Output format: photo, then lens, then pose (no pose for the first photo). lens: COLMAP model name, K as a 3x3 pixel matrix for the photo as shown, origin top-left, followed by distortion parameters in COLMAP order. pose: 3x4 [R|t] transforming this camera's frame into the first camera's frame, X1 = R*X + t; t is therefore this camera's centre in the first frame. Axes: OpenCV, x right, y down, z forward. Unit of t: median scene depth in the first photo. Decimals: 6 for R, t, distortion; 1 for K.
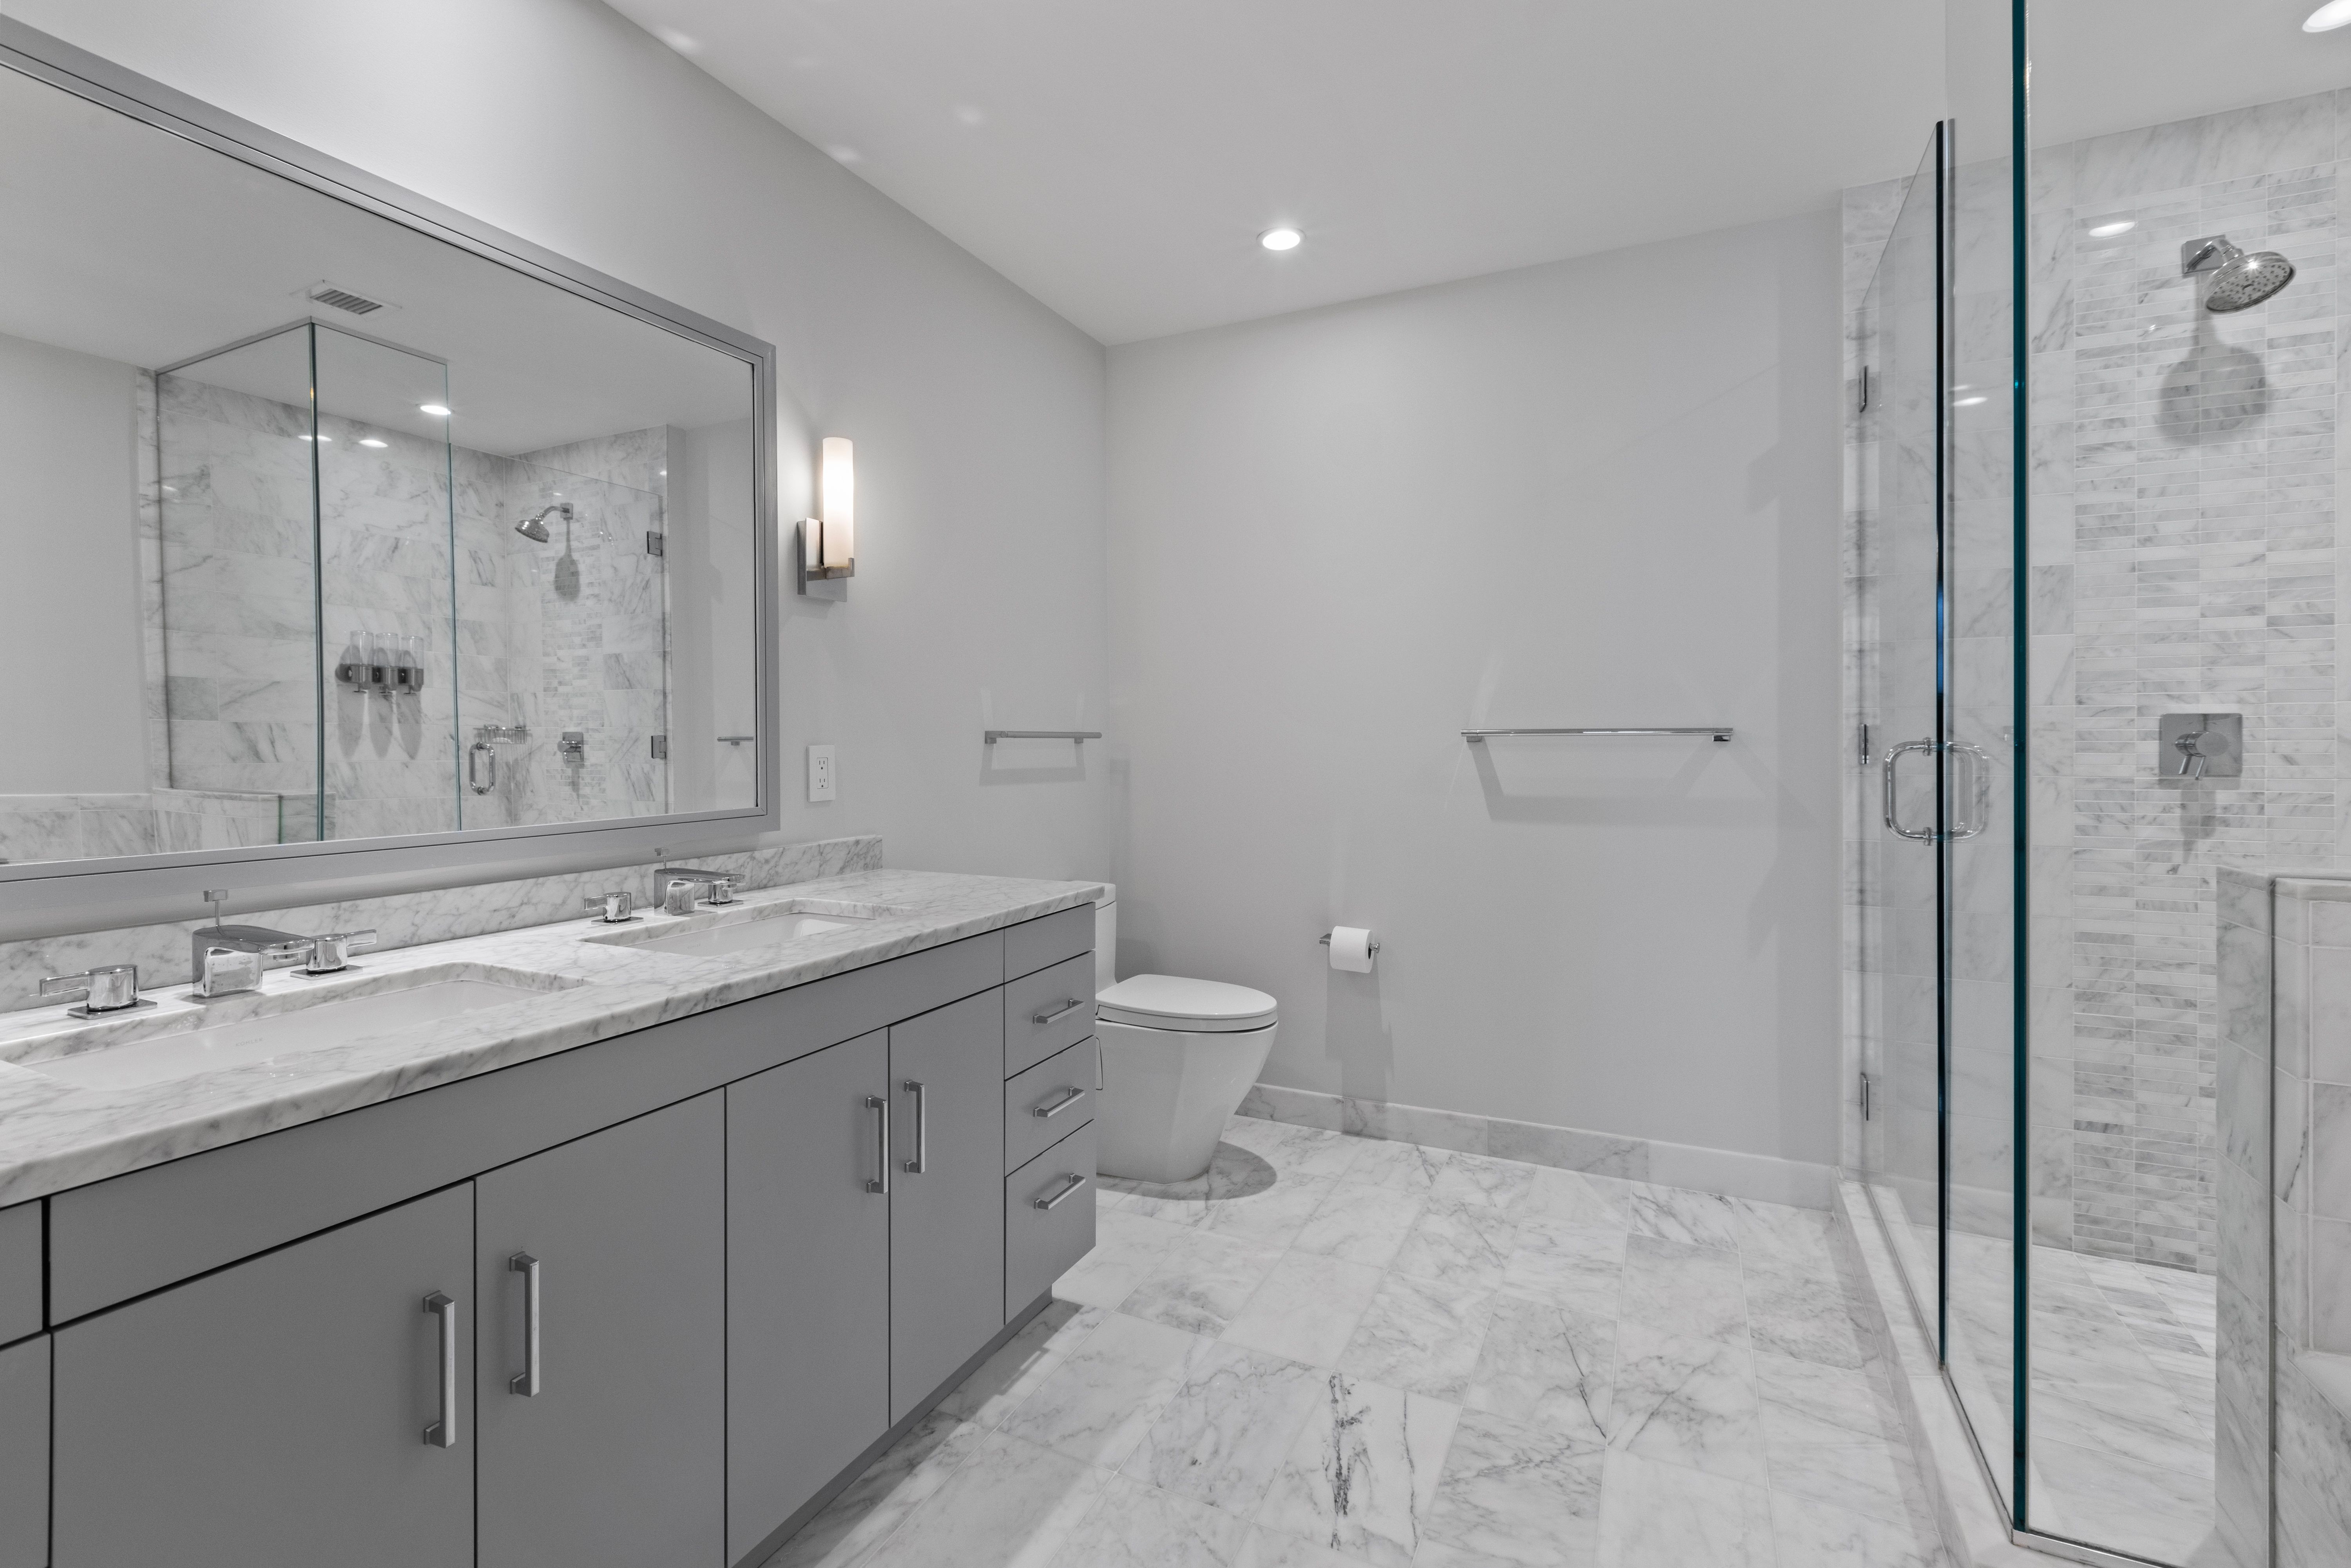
lens RADIAL K [[1042.2, 0, 1172.7], [0, 1042.2, 750.2], [0, 0, 1]] dist [0.001864, -0.000892]
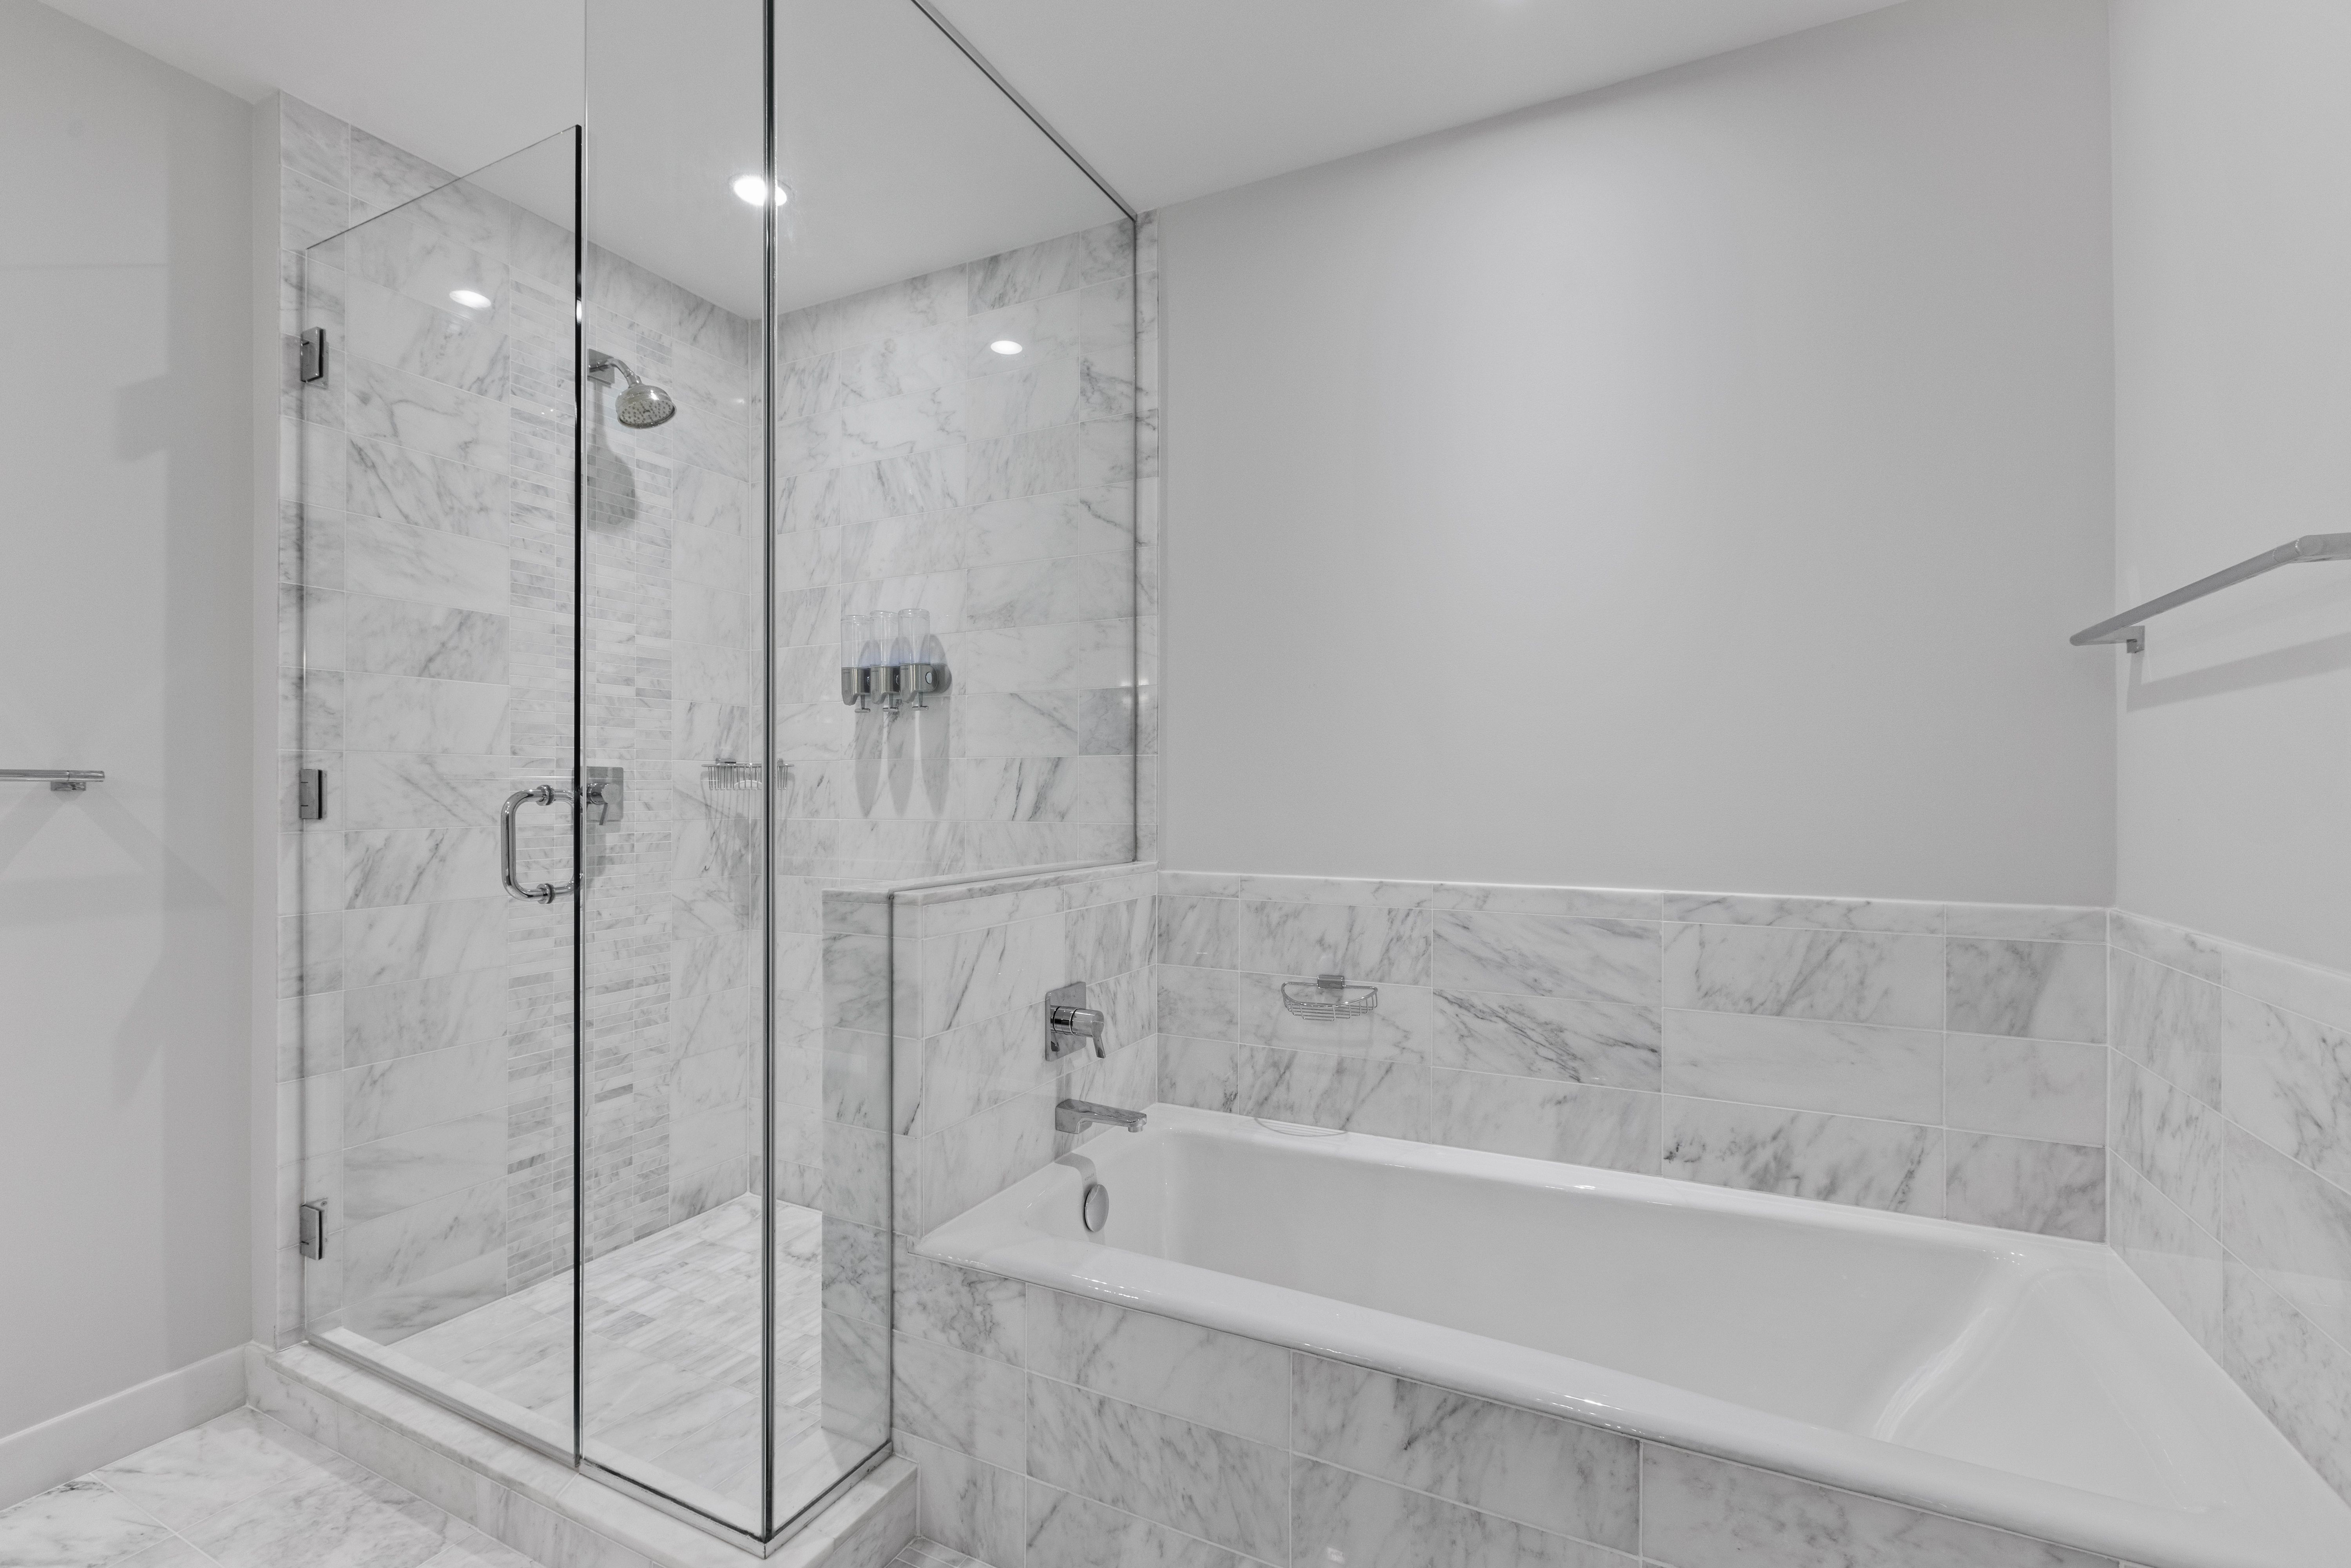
lens RADIAL K [[1042.2, 0, 1168.1], [0, 1042.2, 791.4], [0, 0, 1]] dist [0.001864, -0.000892]
pose [[0.022899, 0.001472, 0.999737, -0.137285], [0.010779, 0.999940, -0.001719, 0.000426], [-0.999680, 0.010816, 0.022882, 0.340364]]
